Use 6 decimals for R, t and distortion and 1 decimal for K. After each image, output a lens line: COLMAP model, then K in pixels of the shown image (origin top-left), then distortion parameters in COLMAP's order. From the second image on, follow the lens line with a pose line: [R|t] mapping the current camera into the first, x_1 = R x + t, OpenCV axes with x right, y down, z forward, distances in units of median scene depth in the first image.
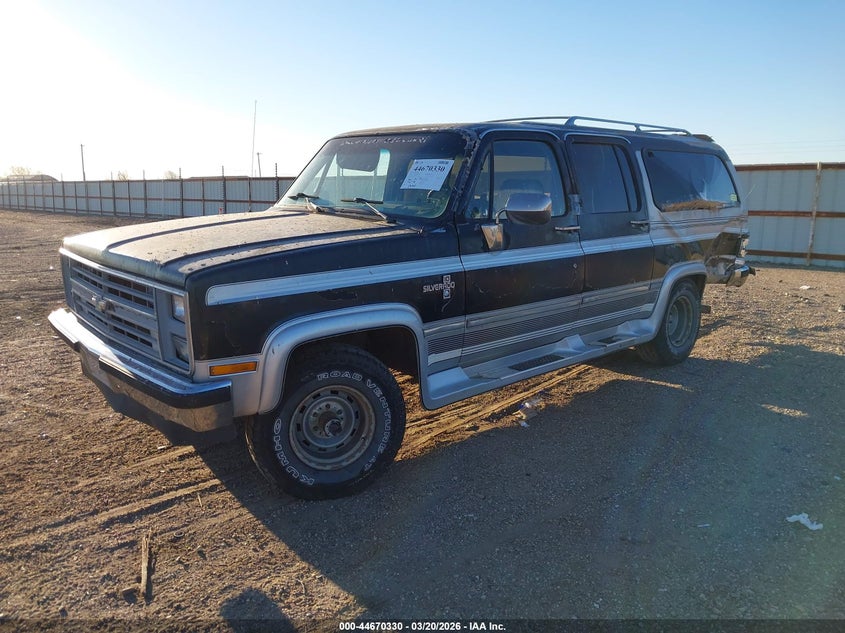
lens RADIAL K [[654.6, 0, 422.5], [0, 654.6, 316.5], [0, 0, 1]] dist [0.118607, -0.190447]
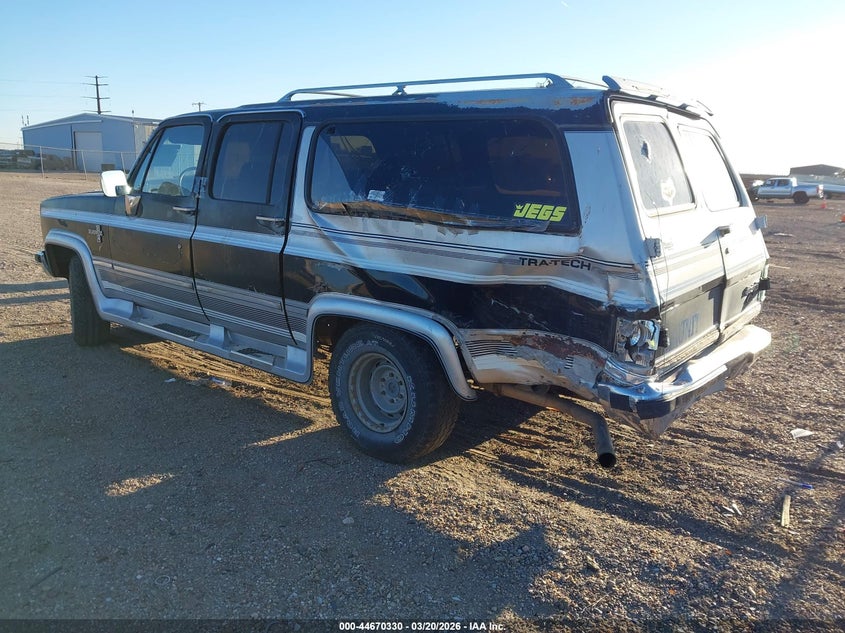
lens RADIAL K [[676.8, 0, 422.5], [0, 676.8, 316.5], [0, 0, 1]] dist [-0.004807, -0.001482]
pose [[0.152524, 0.225999, -0.962113, 1.164110], [-0.224330, 0.956010, 0.189003, -0.225886], [0.962503, 0.187003, 0.196512, 1.048205]]
